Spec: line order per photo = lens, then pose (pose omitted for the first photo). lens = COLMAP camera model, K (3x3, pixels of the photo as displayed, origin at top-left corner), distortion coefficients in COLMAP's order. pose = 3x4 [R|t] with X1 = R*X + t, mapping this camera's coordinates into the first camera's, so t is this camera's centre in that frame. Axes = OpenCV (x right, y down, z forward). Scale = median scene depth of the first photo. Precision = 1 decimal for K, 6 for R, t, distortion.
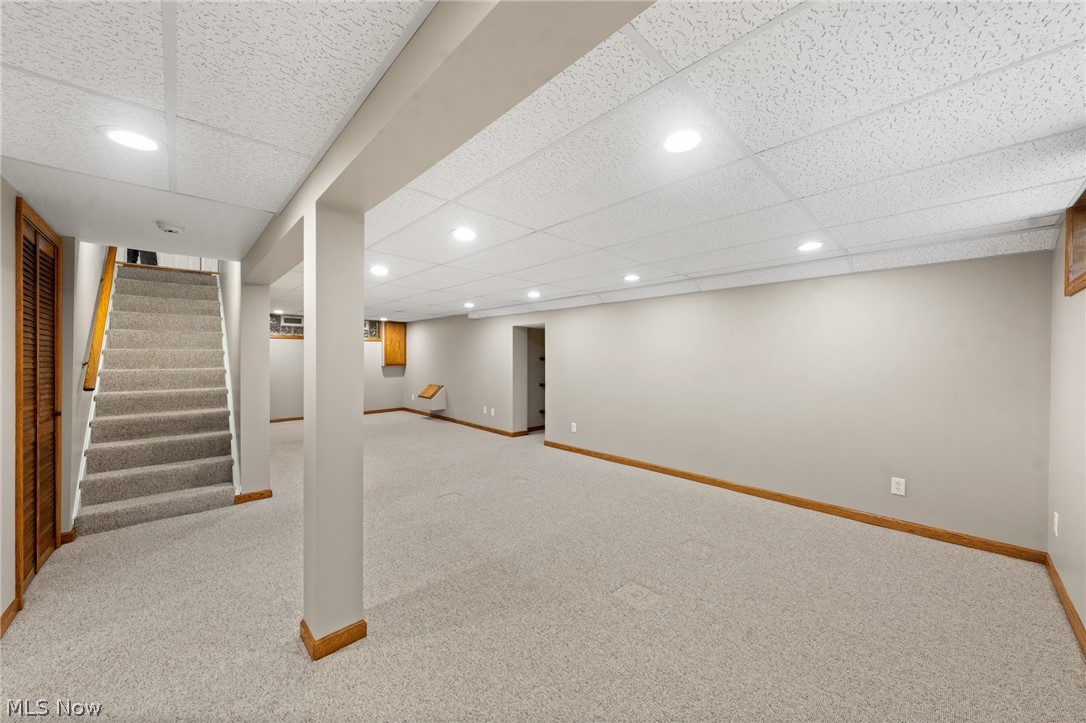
lens RADIAL K [[387.1, 0, 543.9], [0, 387.1, 359.2], [0, 0, 1]] dist [0.000454, 0.000216]
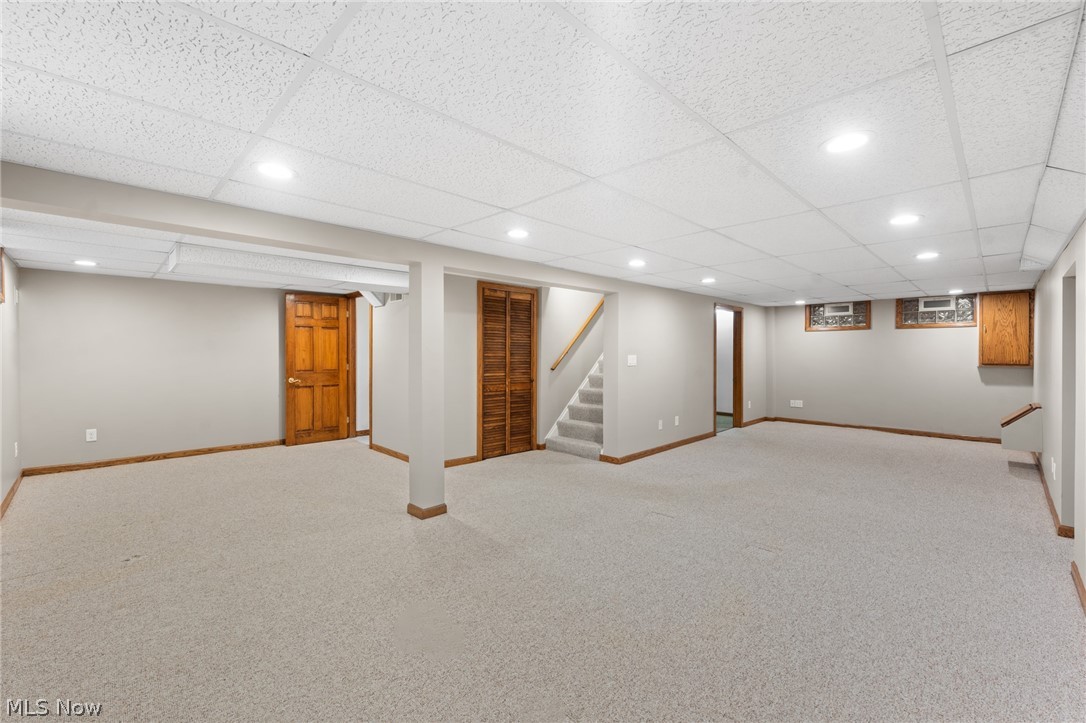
lens RADIAL K [[451.3, 0, 543.8], [0, 451.3, 357.0], [0, 0, 1]] dist [0.001082, -0.000282]
pose [[0.018749, 0.006759, -0.999801, 0.731499], [-0.004244, 0.999969, 0.006681, 0.003833], [0.999815, 0.004118, 0.018777, 0.738545]]
